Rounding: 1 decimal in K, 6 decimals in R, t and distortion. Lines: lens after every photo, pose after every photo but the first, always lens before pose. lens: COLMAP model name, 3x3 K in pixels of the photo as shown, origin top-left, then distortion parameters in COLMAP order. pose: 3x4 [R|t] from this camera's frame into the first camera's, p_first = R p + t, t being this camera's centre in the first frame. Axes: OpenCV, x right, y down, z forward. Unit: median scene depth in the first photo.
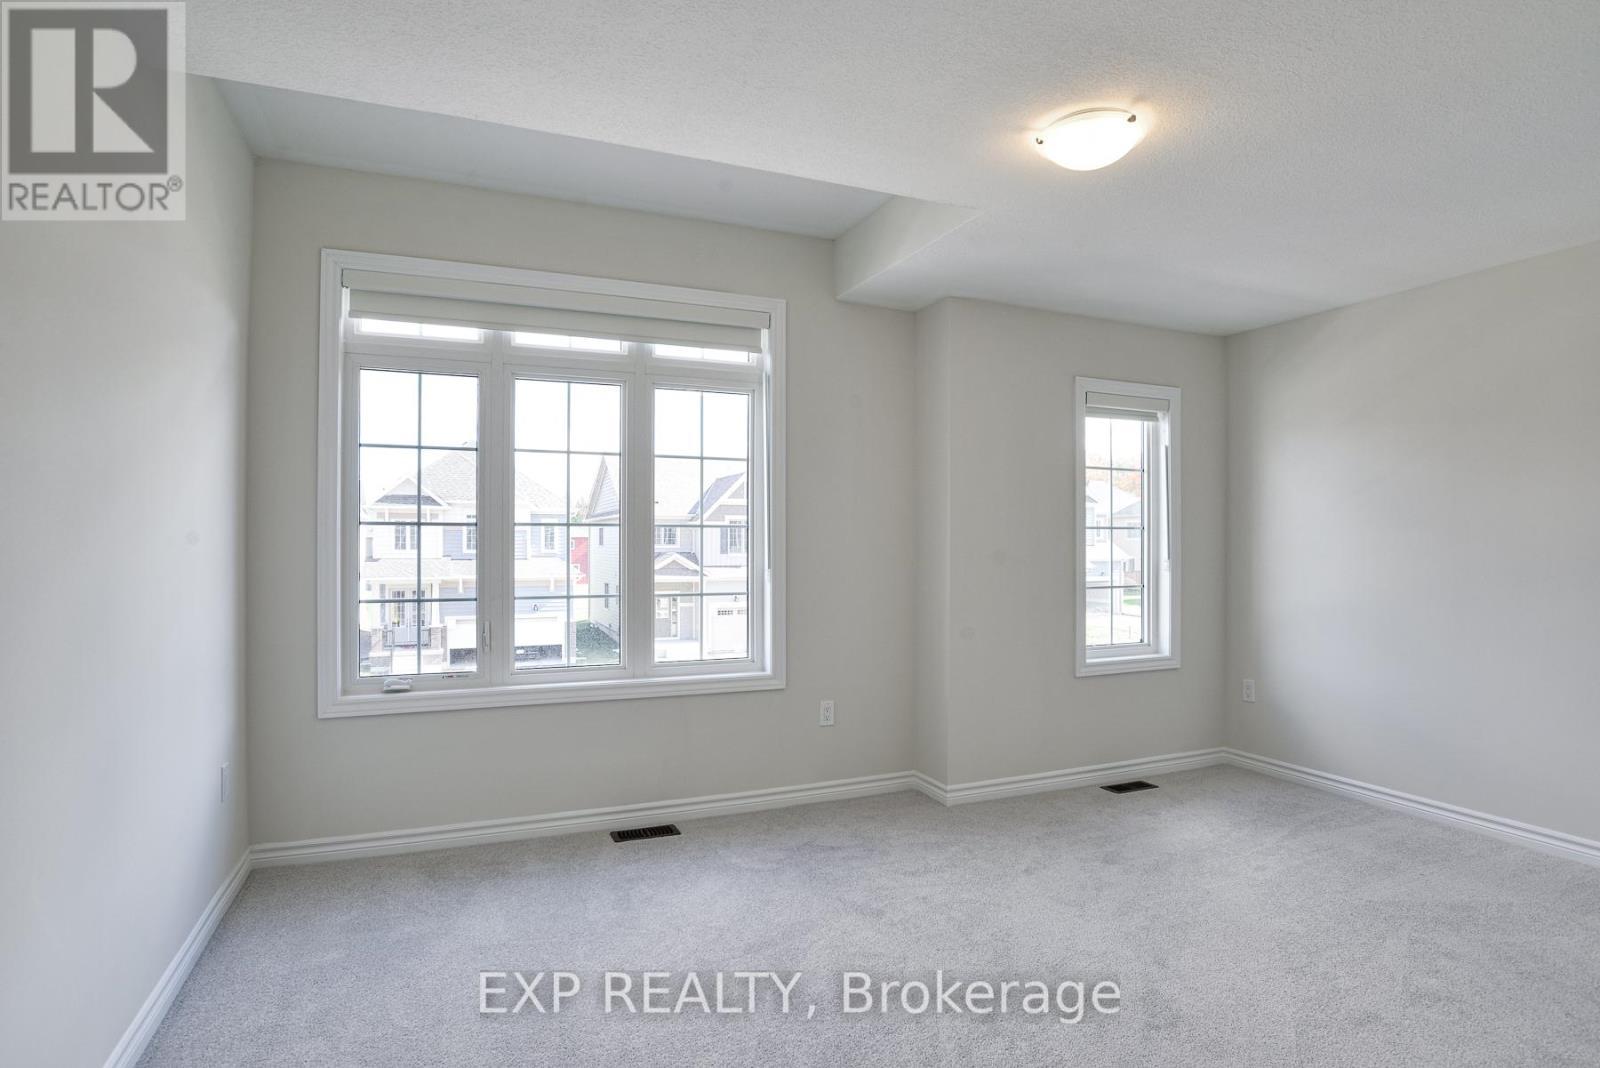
lens RADIAL K [[852.8, 0, 792.8], [0, 852.8, 543.4], [0, 0, 1]] dist [-0.054710, 0.018236]
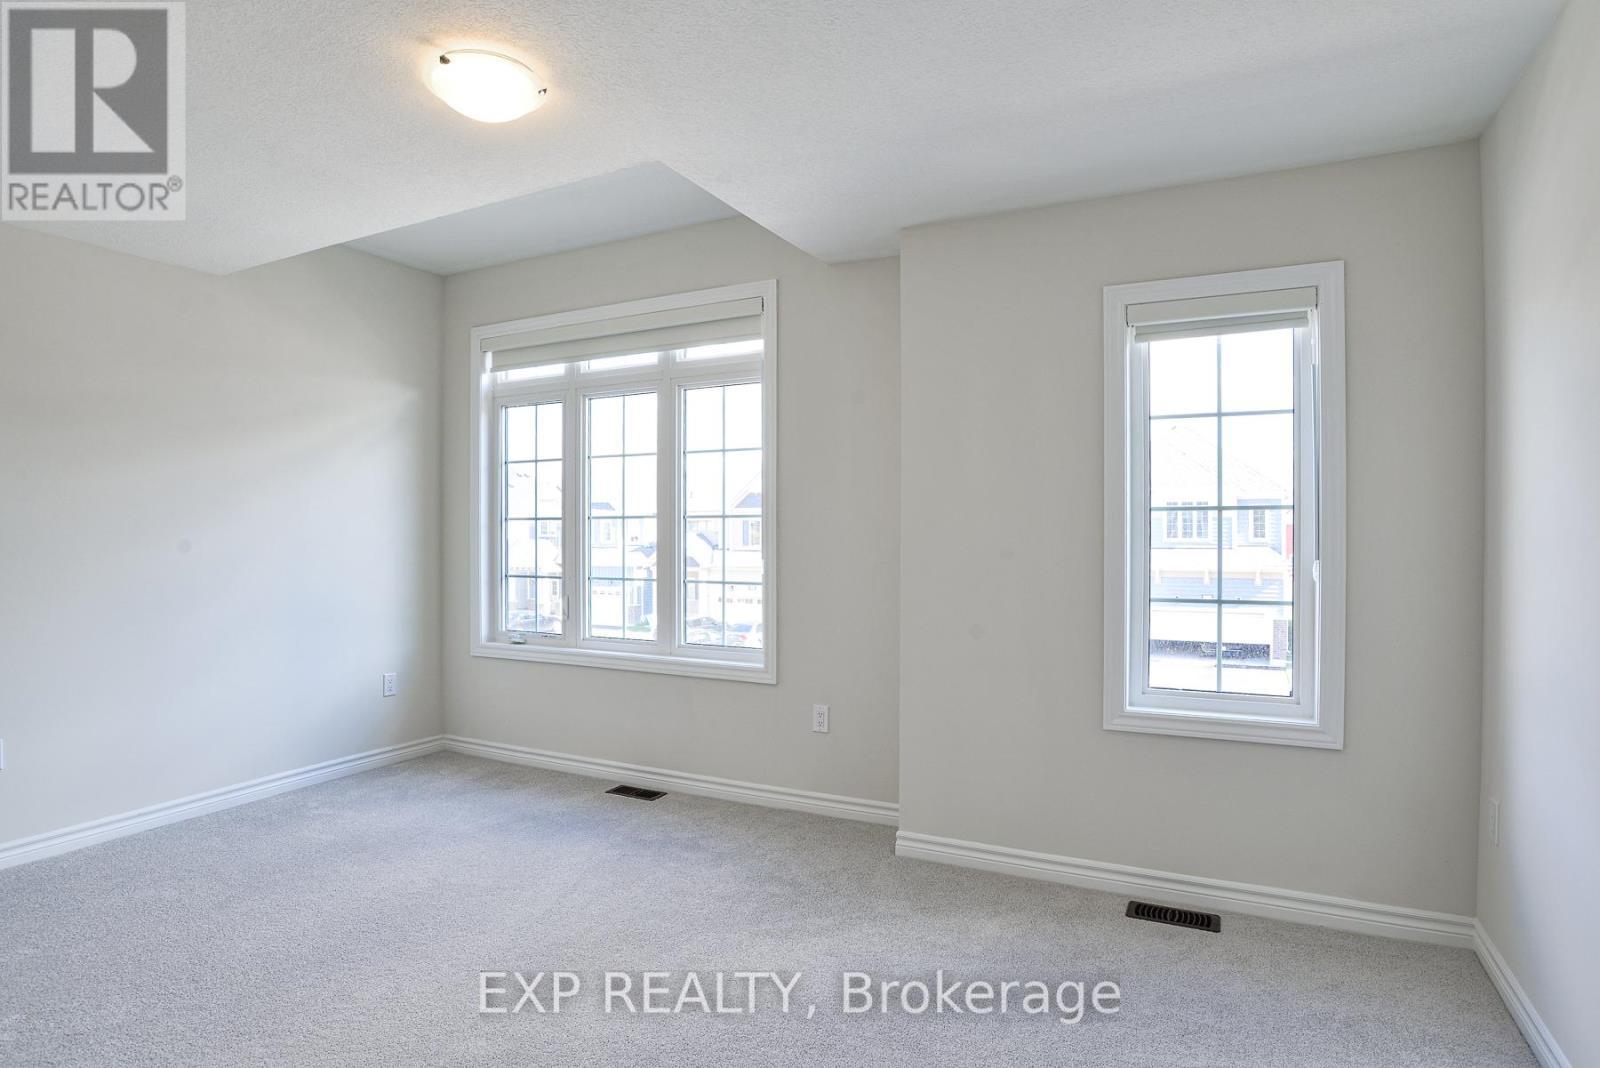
lens RADIAL K [[852.8, 0, 761.9], [0, 852.8, 535.3], [0, 0, 1]] dist [-0.054710, 0.018236]
pose [[0.636697, 0.001332, -0.771113, 0.734553], [0.002766, 0.999988, 0.004012, -0.001582], [0.771109, -0.004688, 0.636686, 0.385526]]
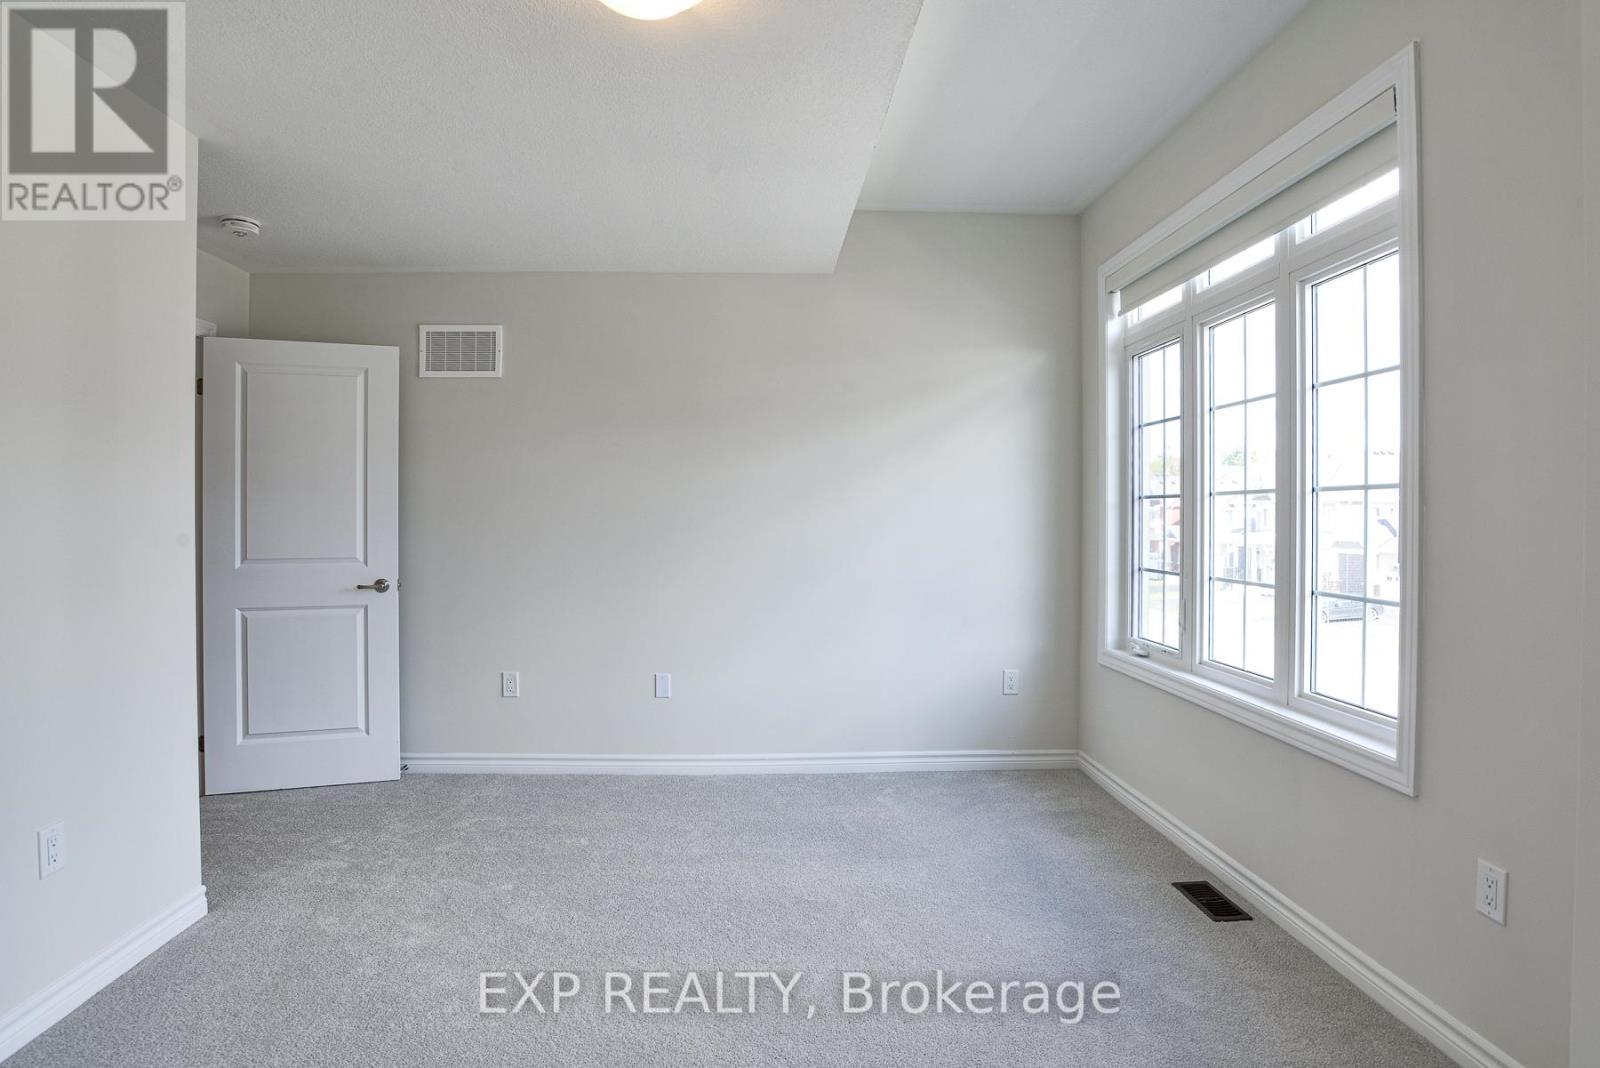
lens RADIAL K [[852.8, 0, 791.2], [0, 852.8, 523.9], [0, 0, 1]] dist [-0.054710, 0.018236]
pose [[-0.327102, 0.010197, -0.944934, 0.599026], [0.002584, 0.999948, 0.009896, -0.001573], [0.944985, 0.000795, -0.327111, 0.823978]]
